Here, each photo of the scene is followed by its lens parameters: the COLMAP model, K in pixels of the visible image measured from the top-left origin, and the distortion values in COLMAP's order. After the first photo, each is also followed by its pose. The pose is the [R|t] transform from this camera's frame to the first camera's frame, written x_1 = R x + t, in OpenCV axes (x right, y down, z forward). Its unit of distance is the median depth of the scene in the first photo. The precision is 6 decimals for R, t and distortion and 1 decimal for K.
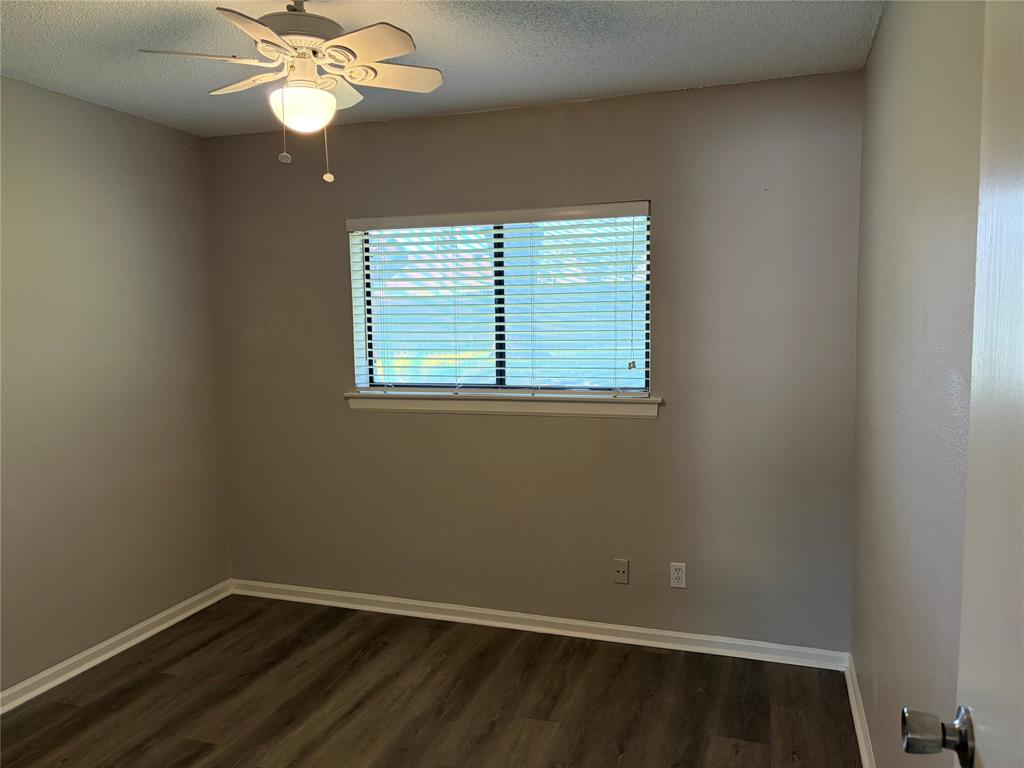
lens RADIAL K [[821.2, 0, 512.0], [0, 821.2, 384.0], [0, 0, 1]] dist [-0.000446, -0.000222]
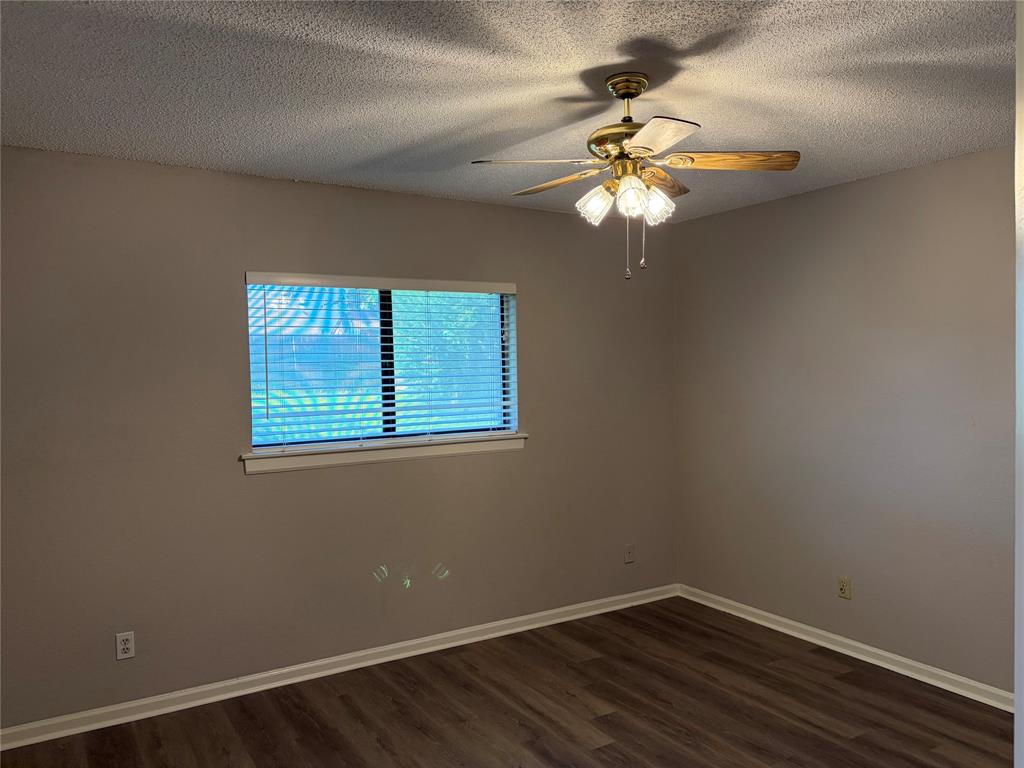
lens RADIAL K [[772.3, 0, 512.0], [0, 772.3, 384.0], [0, 0, 1]] dist [0.050952, 0.000328]
pose [[0.610161, -0.012530, 0.792179, -0.730658], [0.065907, 0.997212, -0.034991, -0.018244], [-0.789532, 0.073560, 0.609285, 0.243545]]
